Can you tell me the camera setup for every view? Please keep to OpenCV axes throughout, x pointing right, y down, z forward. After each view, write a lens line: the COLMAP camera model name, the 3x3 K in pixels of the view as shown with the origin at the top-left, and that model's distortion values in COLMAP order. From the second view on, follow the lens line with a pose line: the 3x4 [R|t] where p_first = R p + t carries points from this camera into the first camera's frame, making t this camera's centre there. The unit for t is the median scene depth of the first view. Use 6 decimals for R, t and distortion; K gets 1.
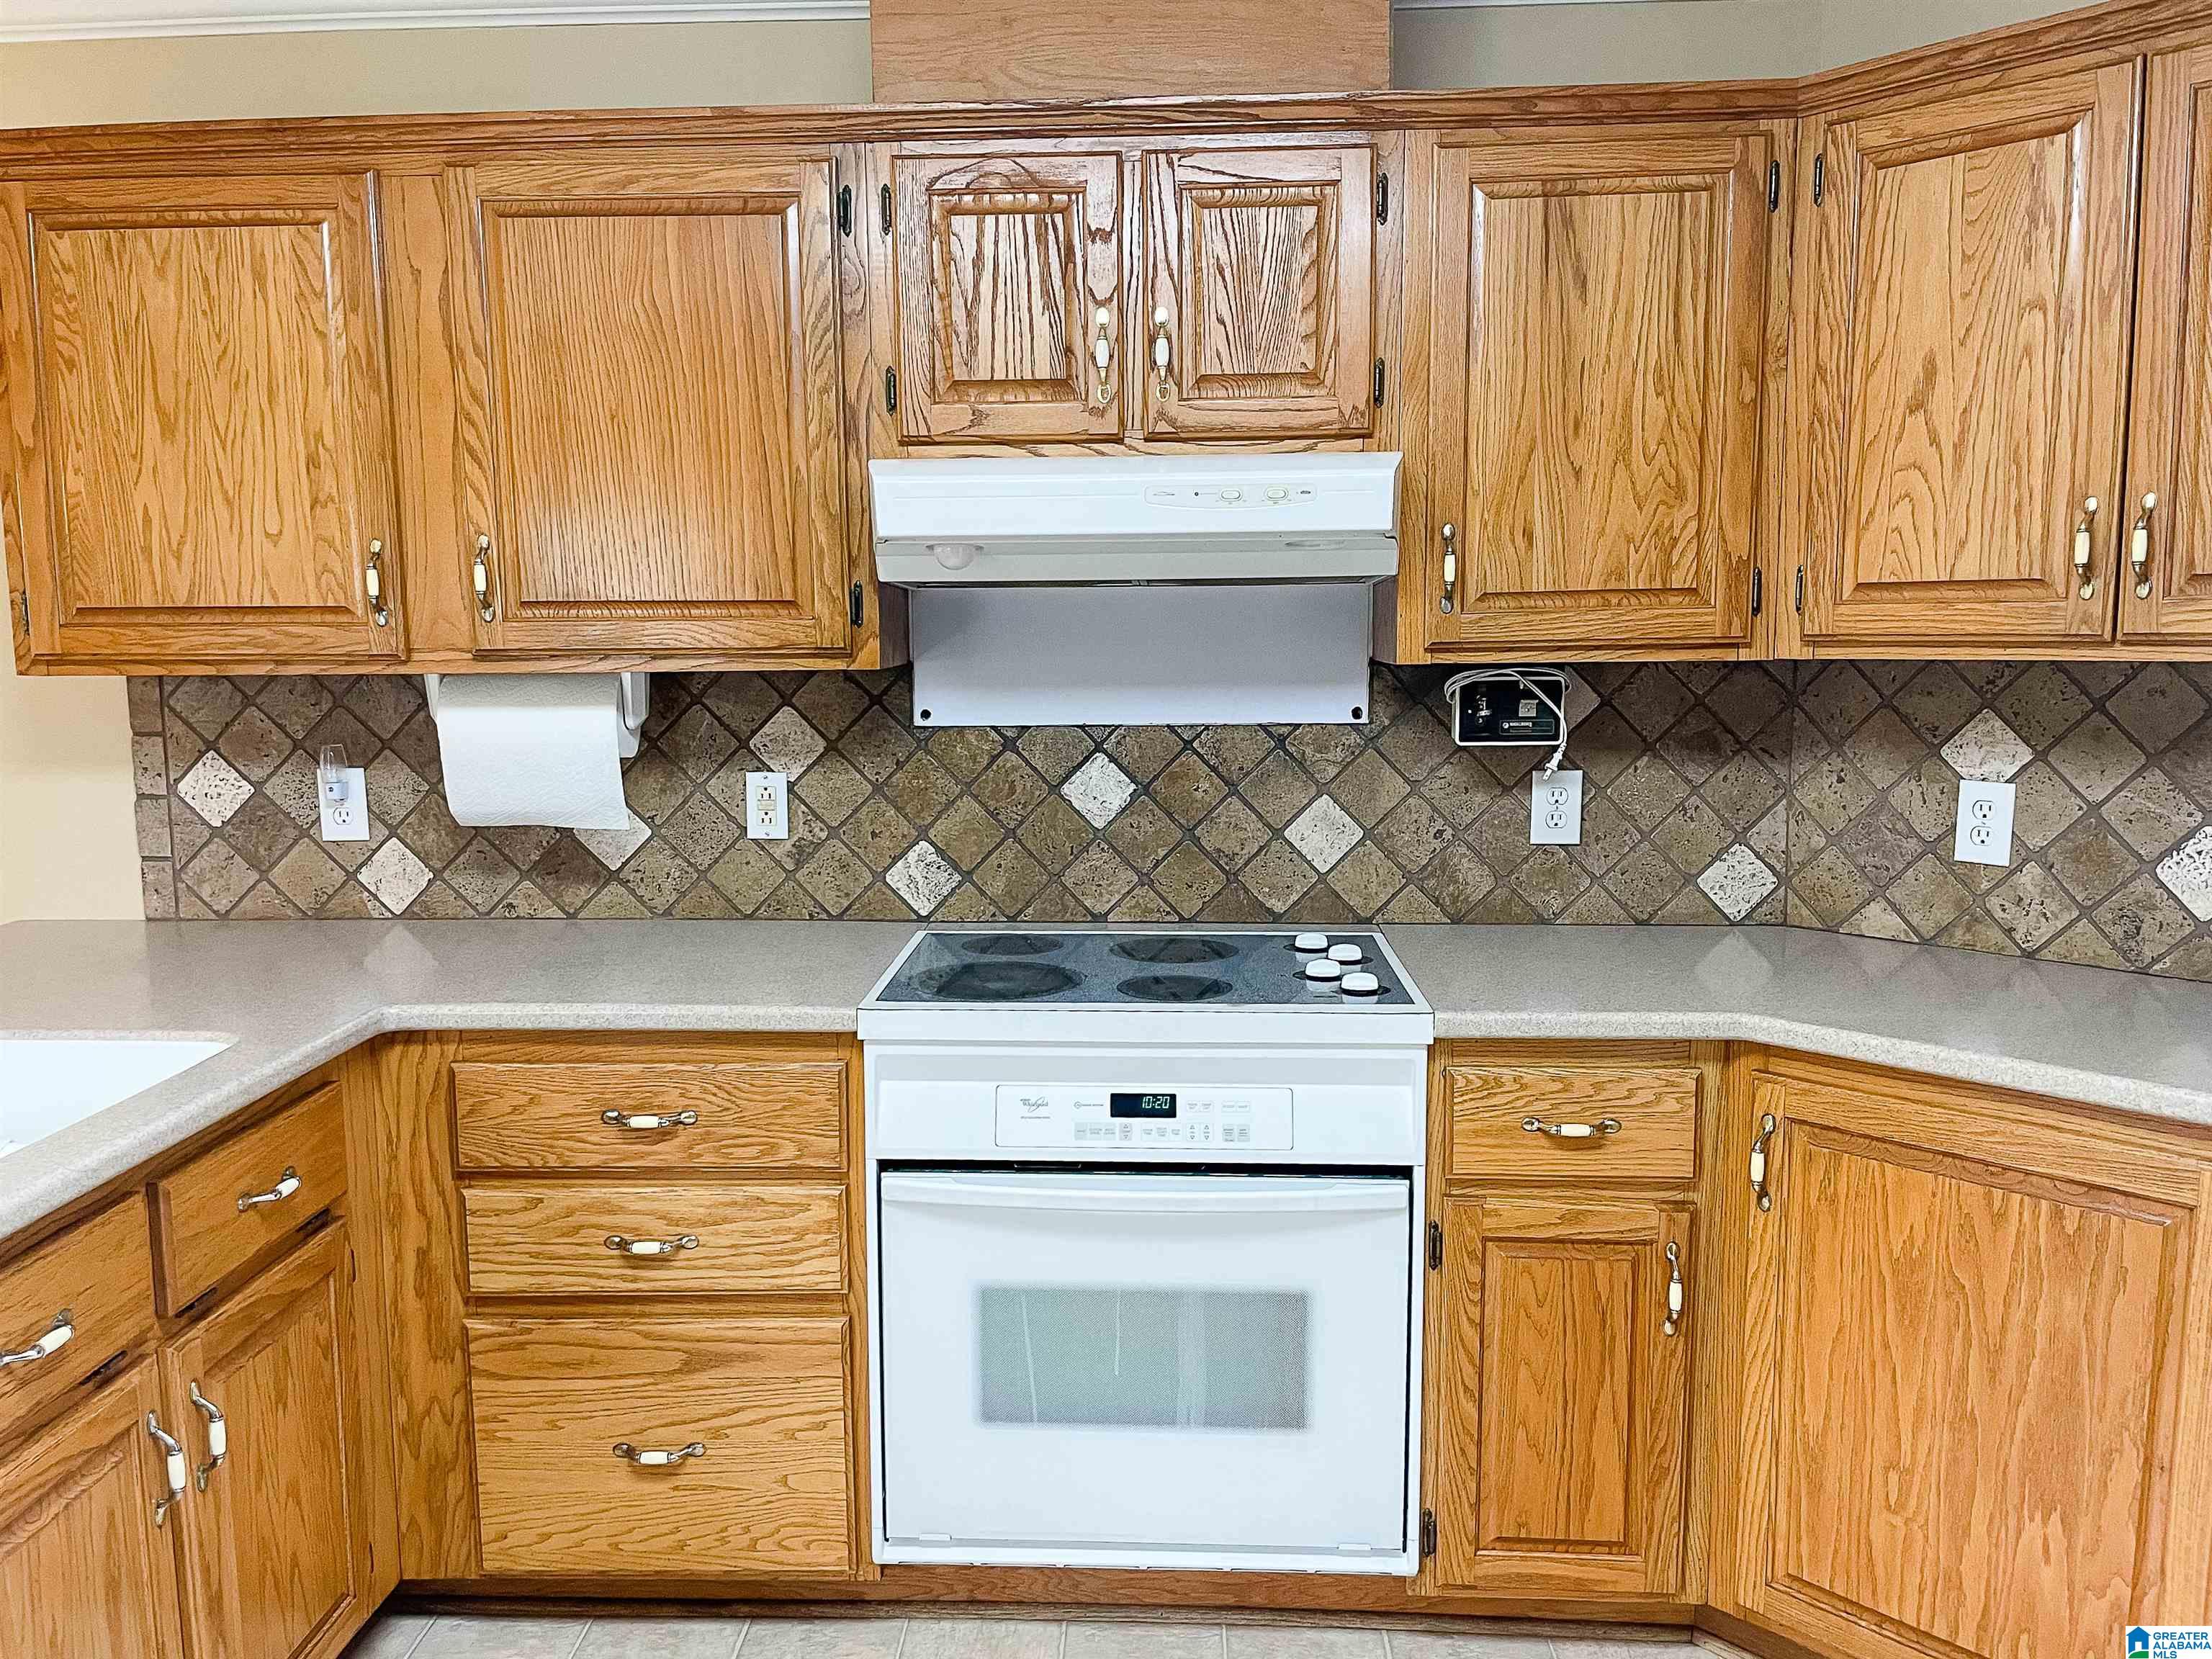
lens RADIAL K [[1705.6, 0, 1119.5], [0, 1705.6, 854.4], [0, 0, 1]] dist [0.085693, -0.114727]
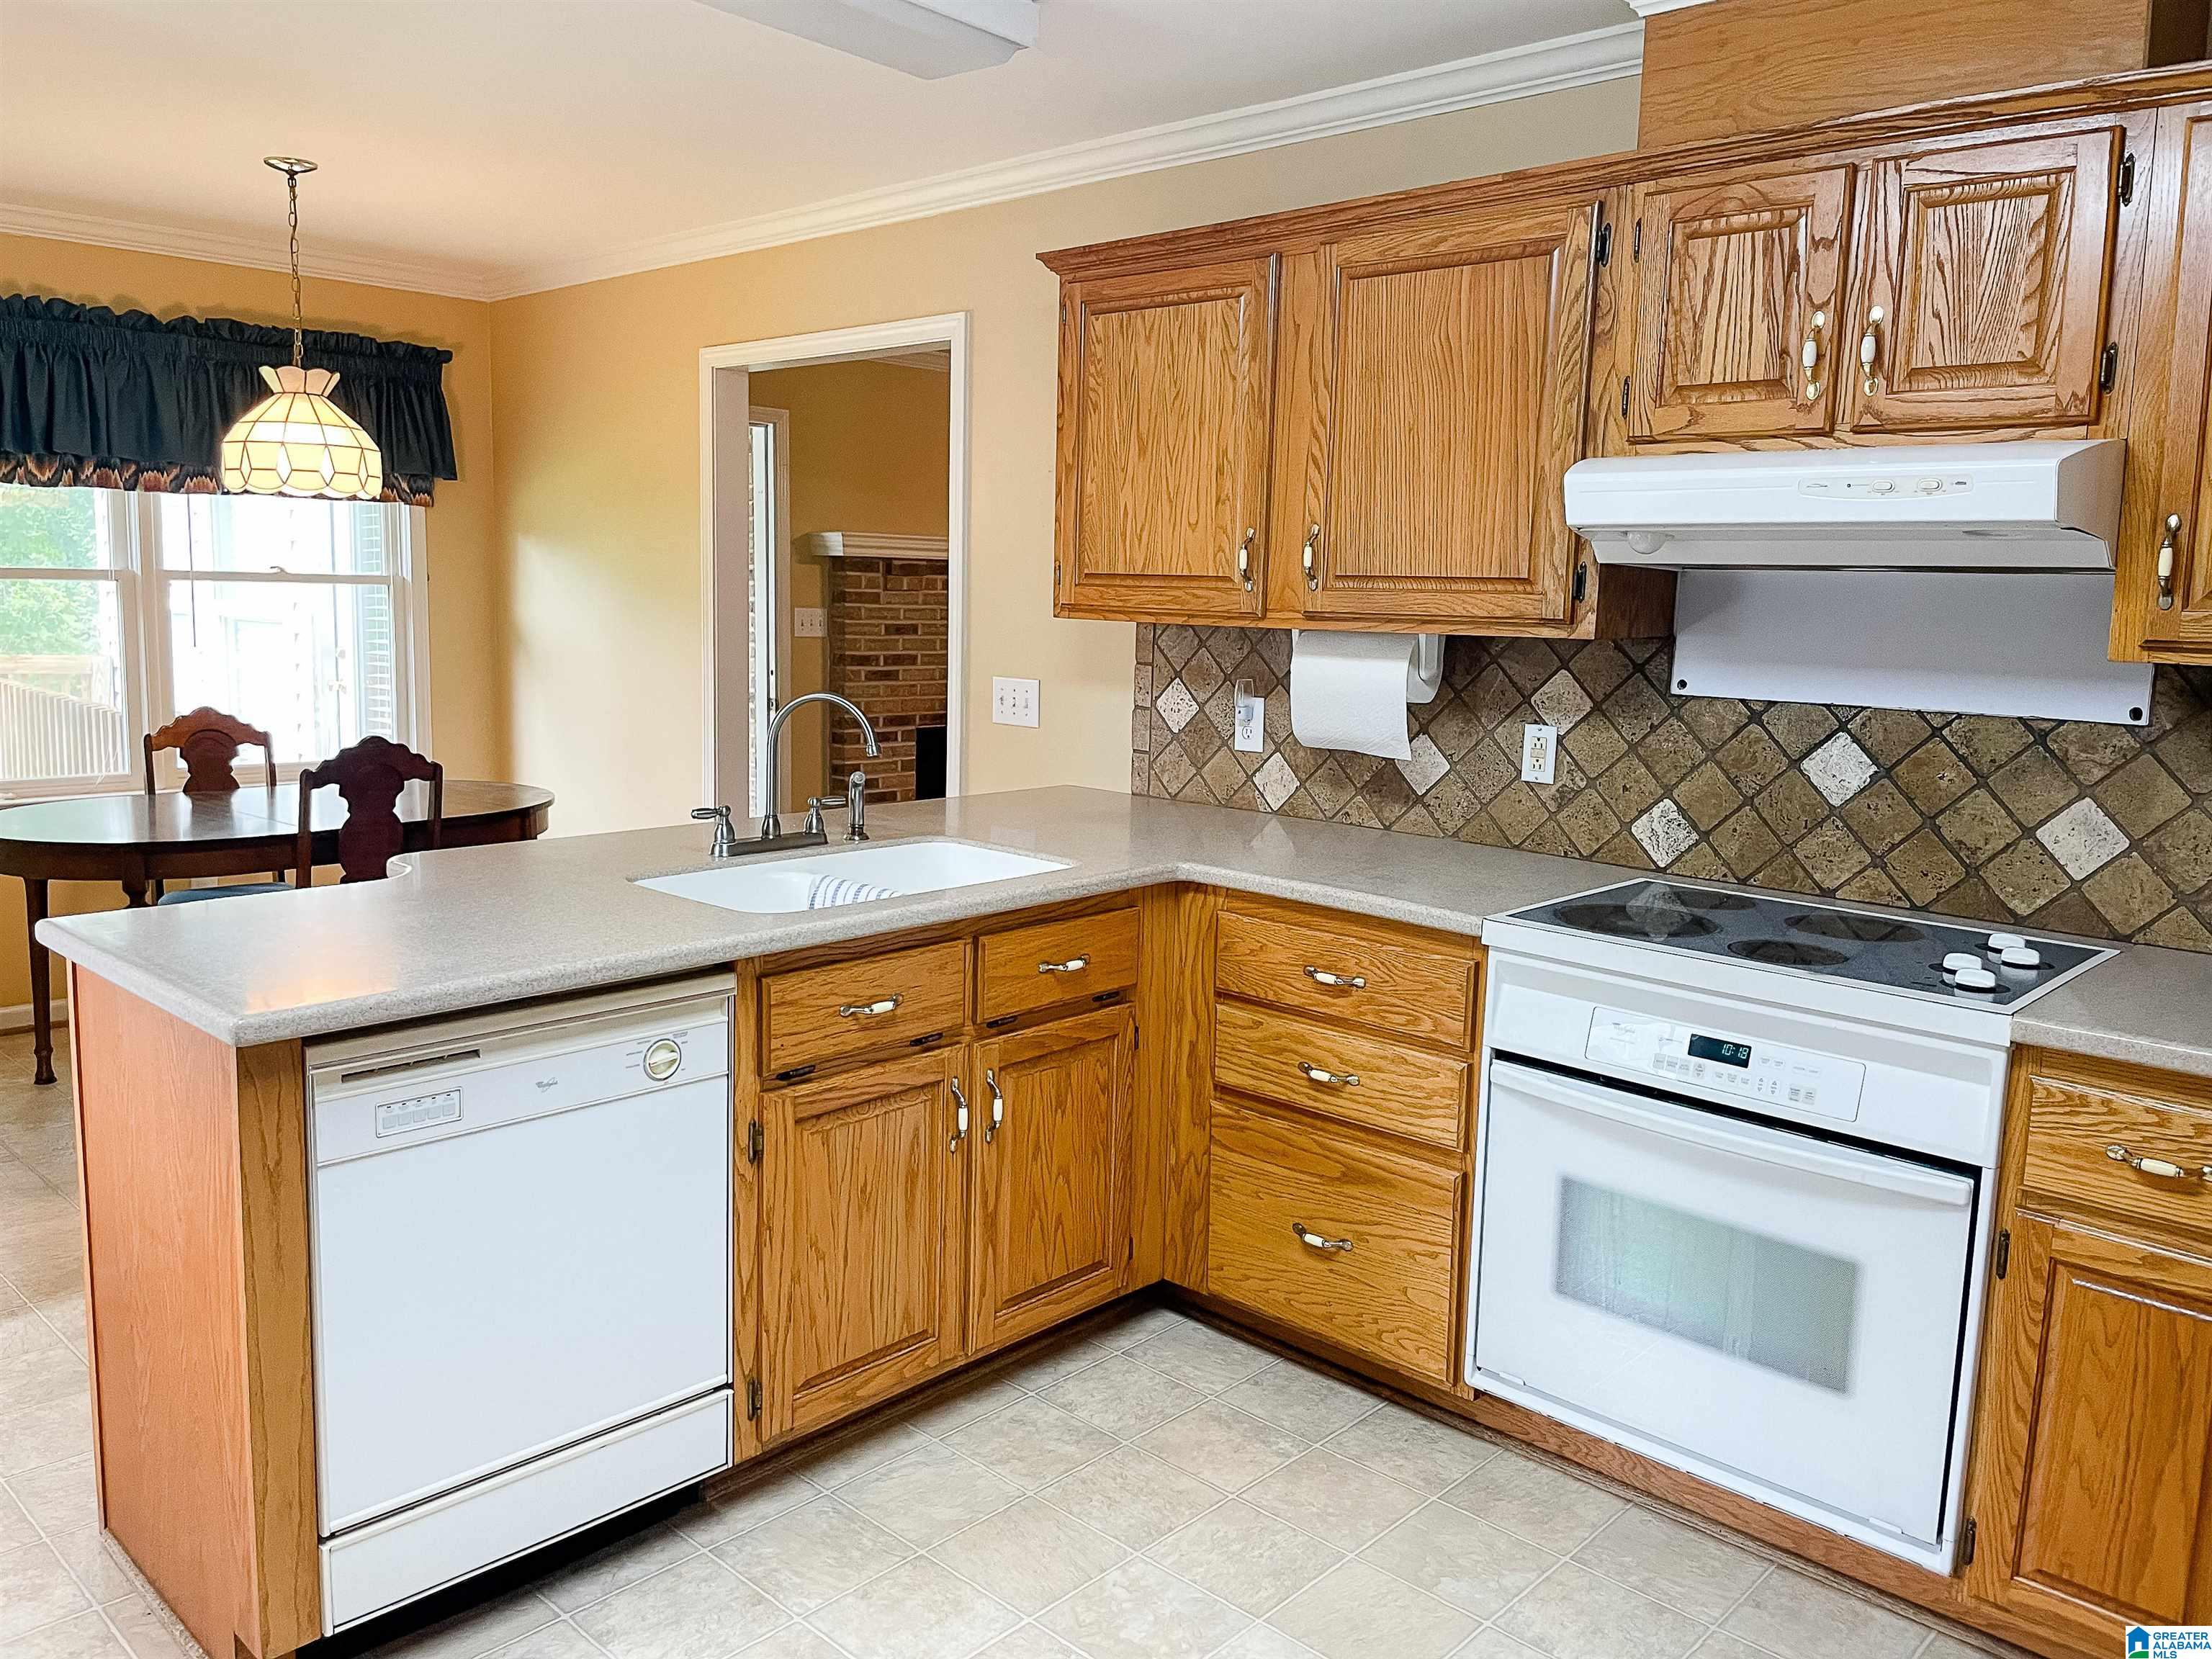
lens RADIAL K [[1689.8, 0, 1114.2], [0, 1689.8, 822.0], [0, 0, 1]] dist [0.101539, -0.148552]
pose [[0.756904, 0.120505, -0.642320, 0.377188], [-0.120577, 0.991730, 0.043971, 0.001629], [0.642307, 0.044168, 0.765174, -0.079085]]
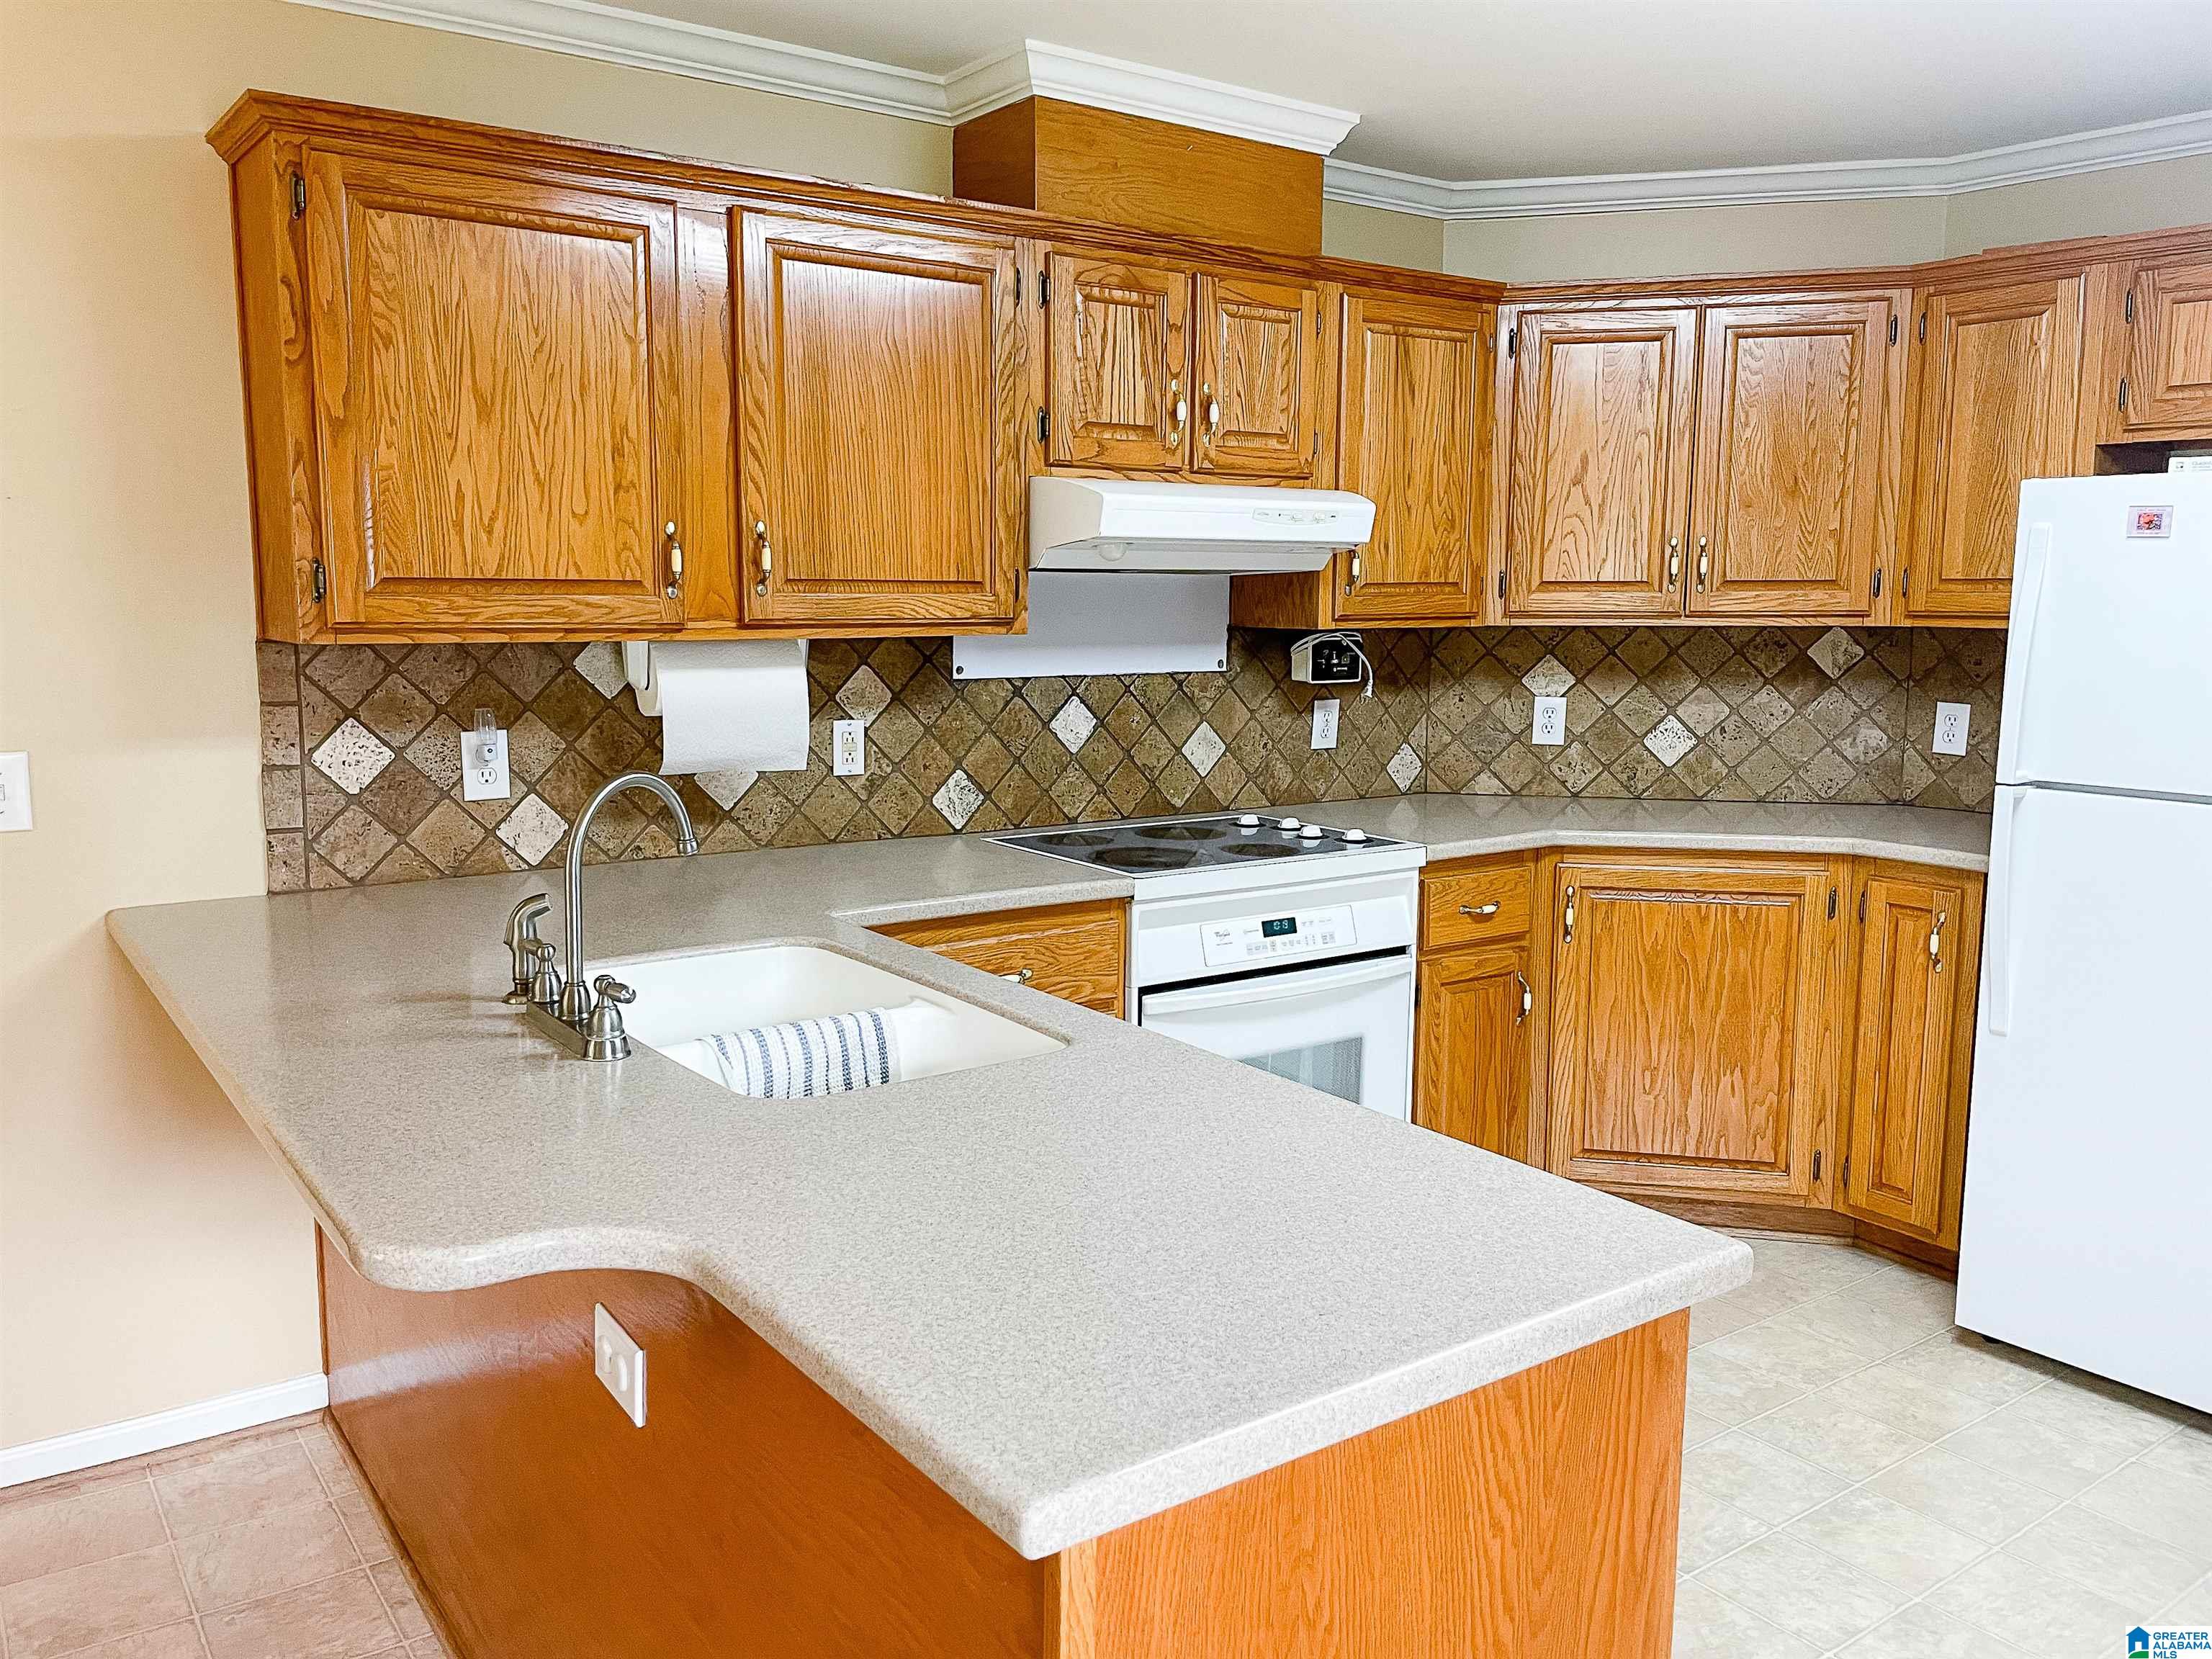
lens RADIAL K [[1607.4, 0, 1133.8], [0, 1607.4, 812.4], [0, 0, 1]] dist [0.093552, -0.127961]
pose [[0.795200, -0.070955, 0.602181, -0.859138], [0.071708, 0.997165, 0.022804, 0.006607], [-0.602092, 0.025047, 0.798034, -0.036550]]
